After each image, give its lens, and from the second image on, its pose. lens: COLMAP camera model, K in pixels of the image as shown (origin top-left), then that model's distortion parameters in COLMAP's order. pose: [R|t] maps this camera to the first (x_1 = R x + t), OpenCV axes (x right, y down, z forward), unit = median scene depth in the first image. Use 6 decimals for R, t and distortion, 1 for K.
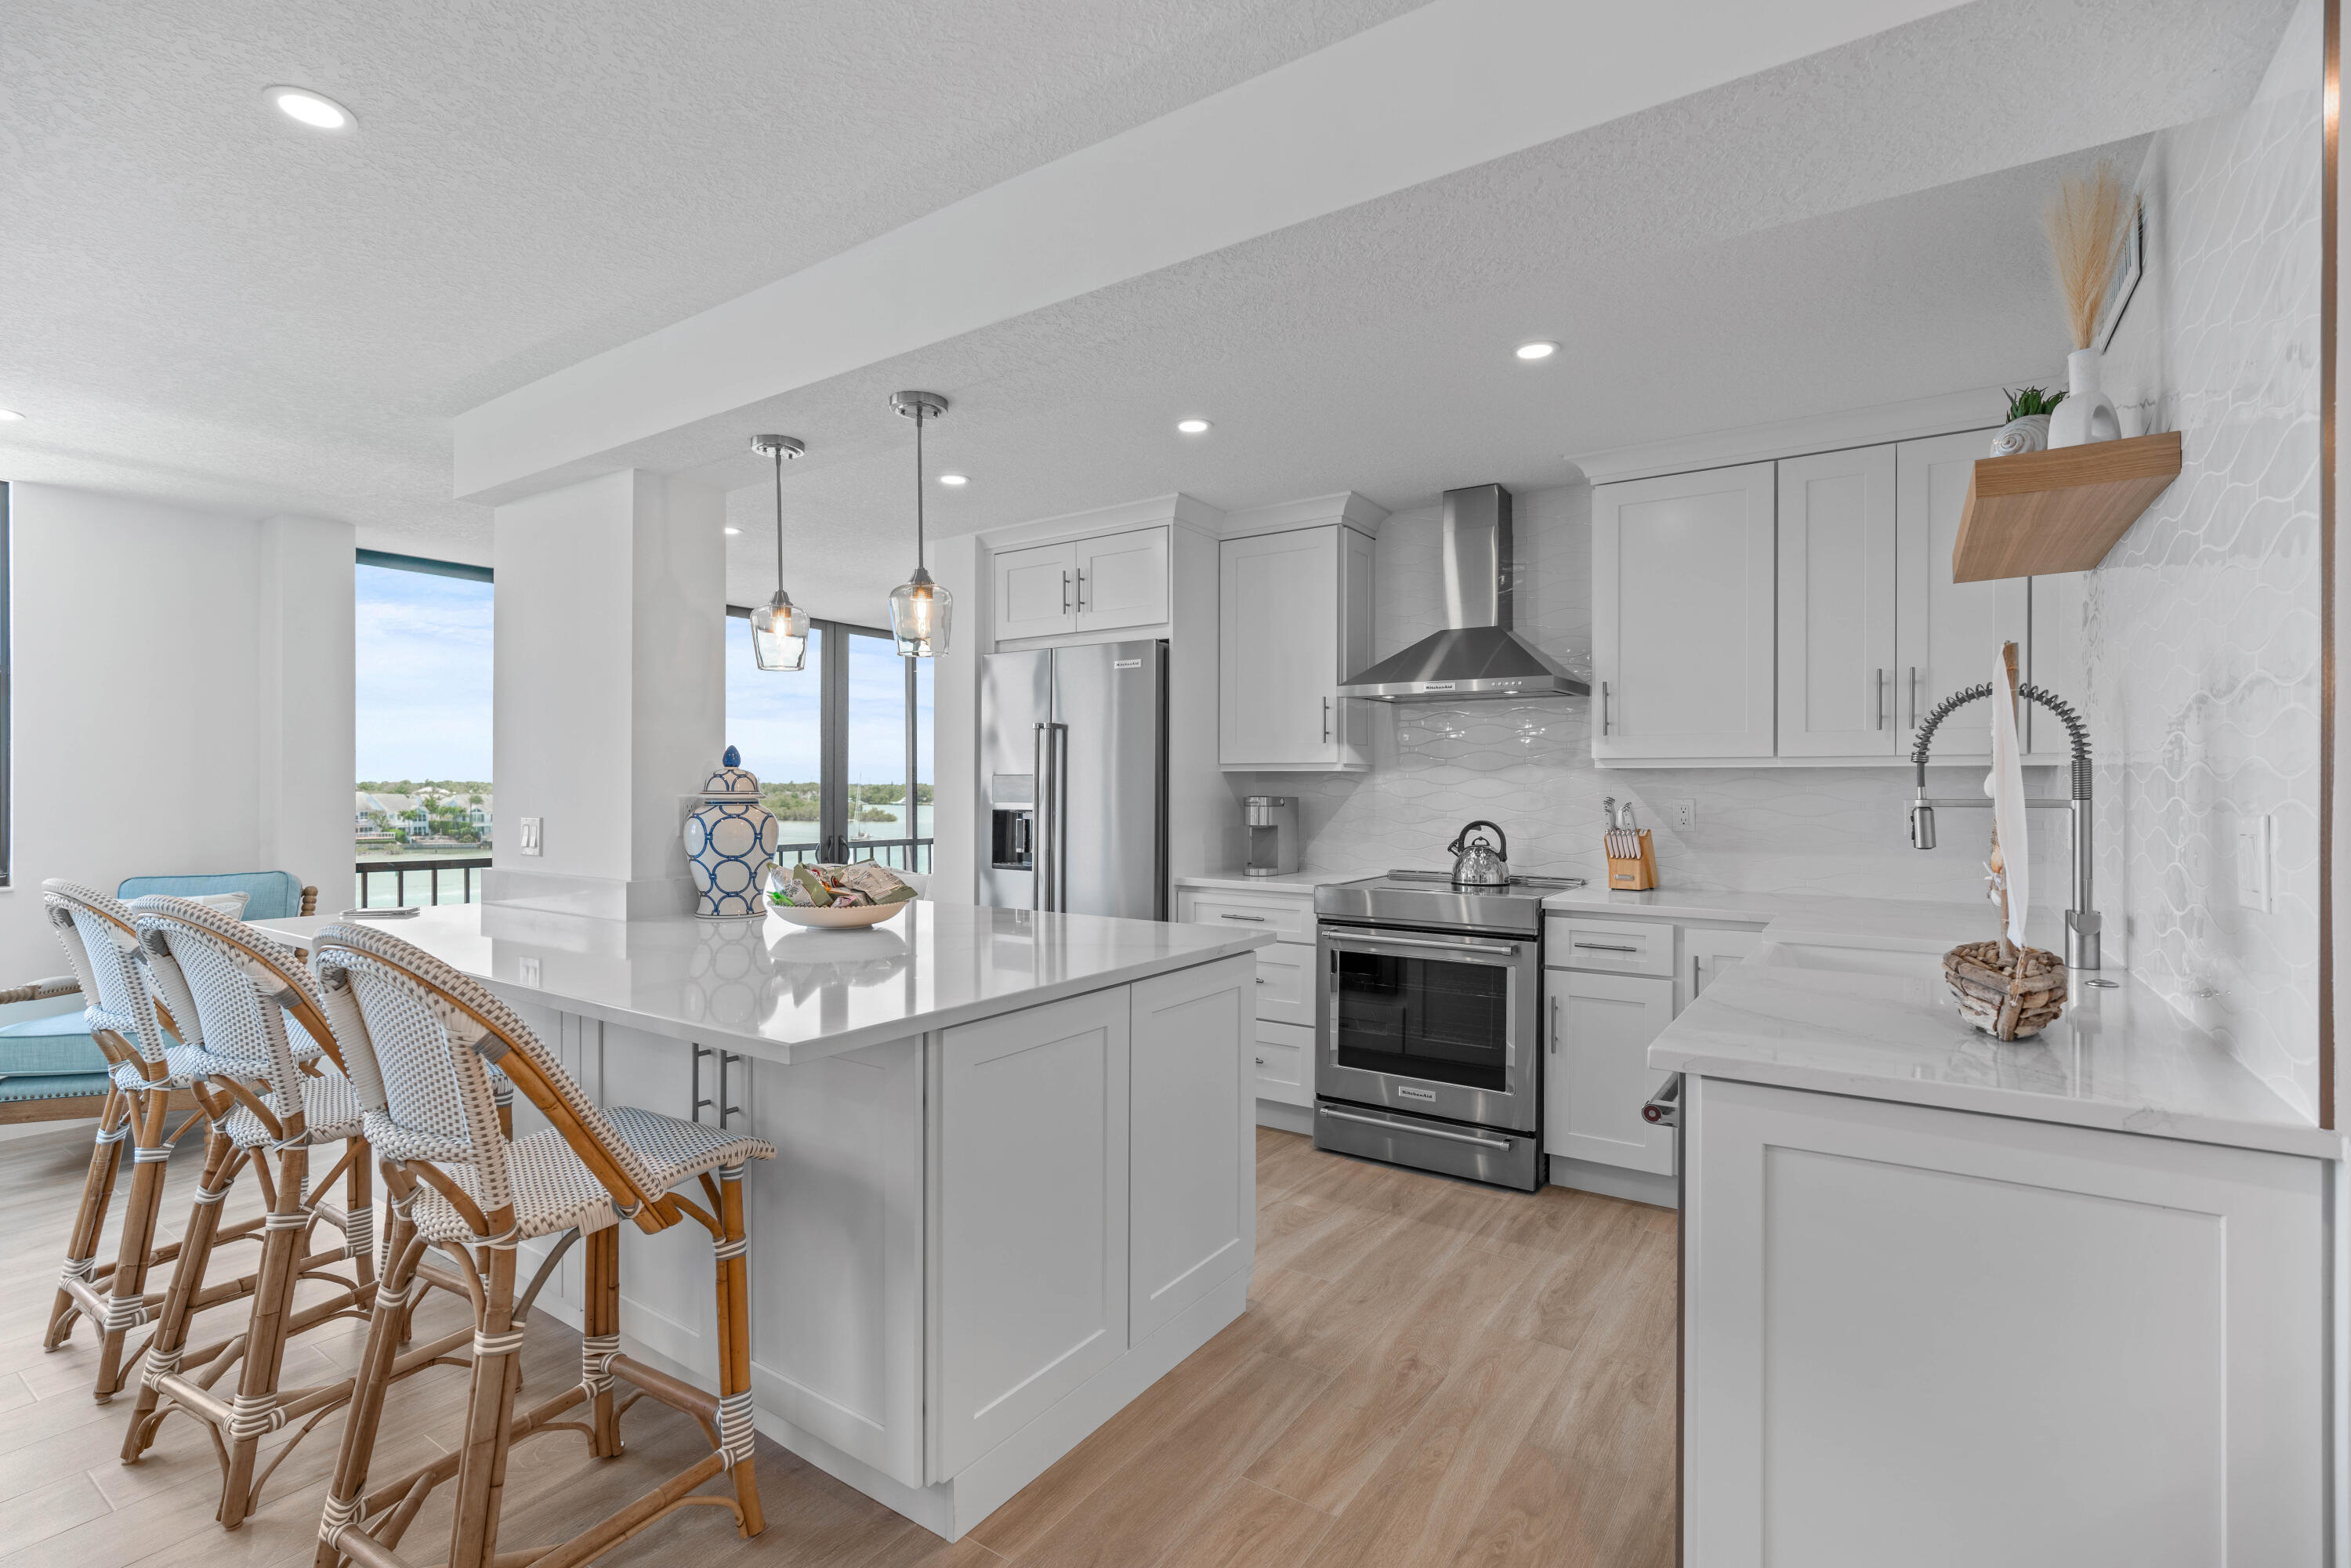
lens RADIAL K [[1102.0, 0, 1157.9], [0, 1102.0, 781.9], [0, 0, 1]] dist [-0.009923, 0.003430]
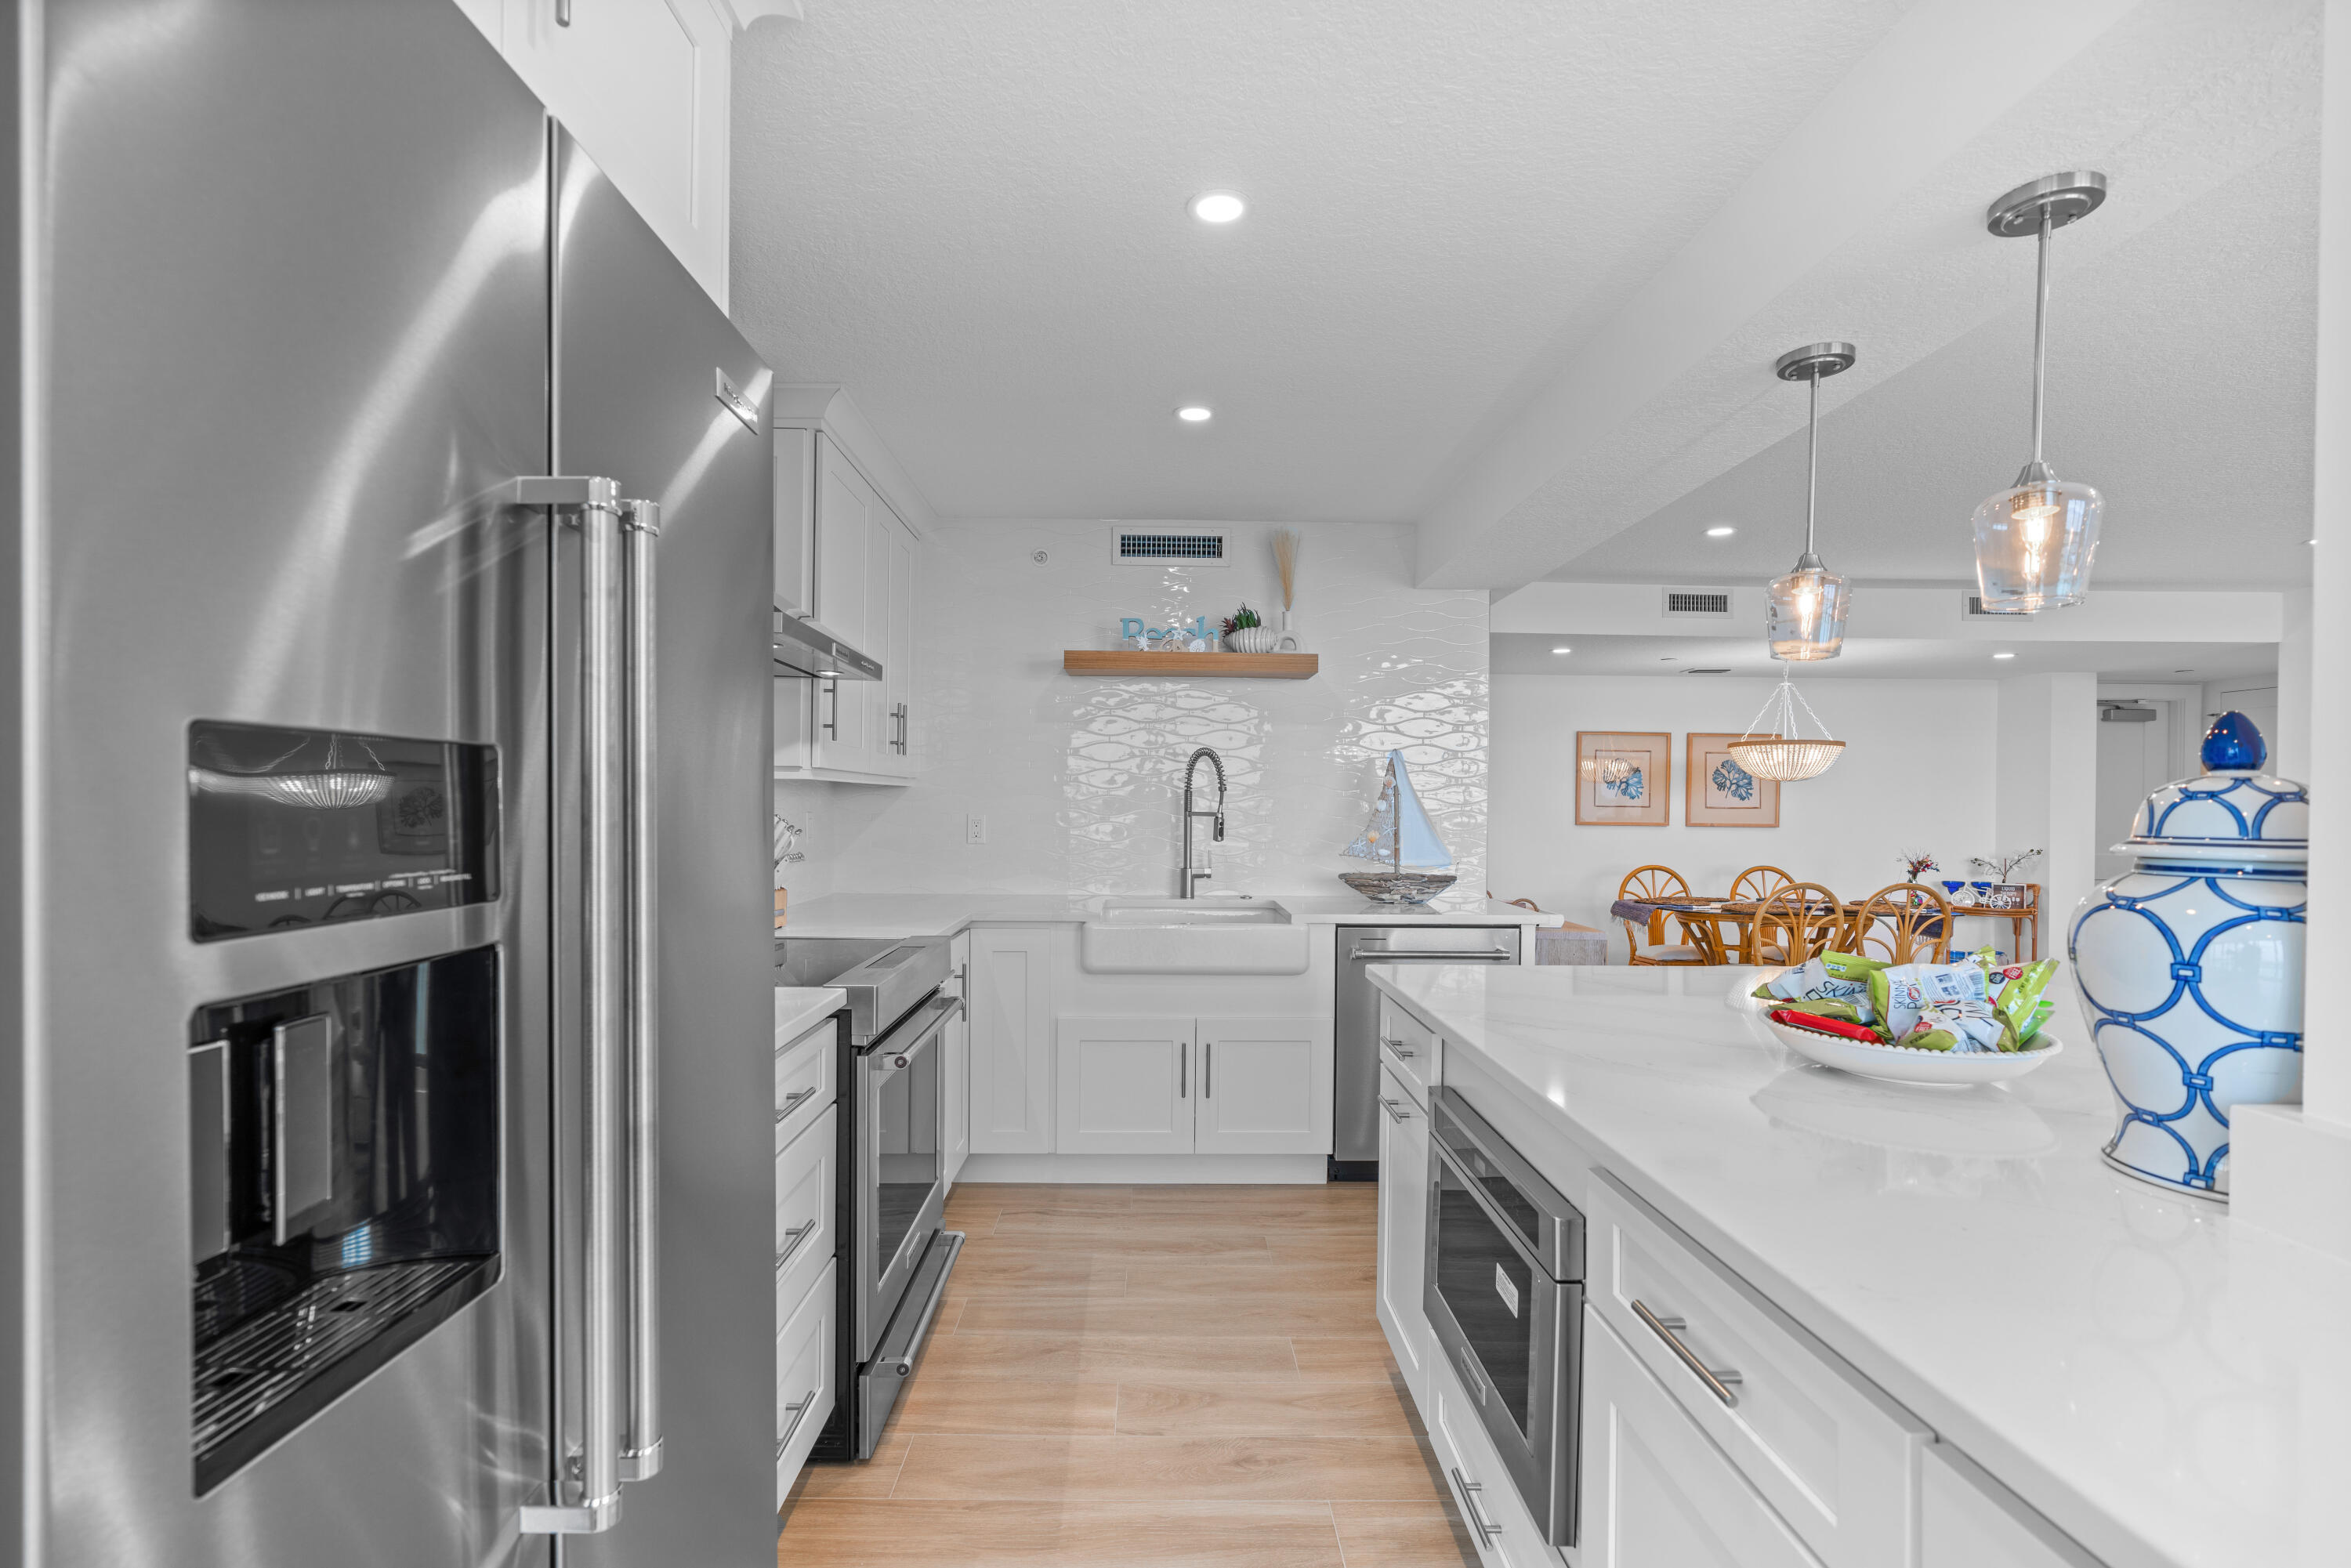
lens RADIAL K [[1057.6, 0, 1177.1], [0, 1057.6, 808.4], [0, 0, 1]] dist [-0.004666, 0.002578]
pose [[-0.592462, -0.013352, 0.805488, -0.398636], [-0.015429, 0.999867, 0.005226, 0.001782], [-0.805450, -0.009332, -0.592590, 1.286646]]
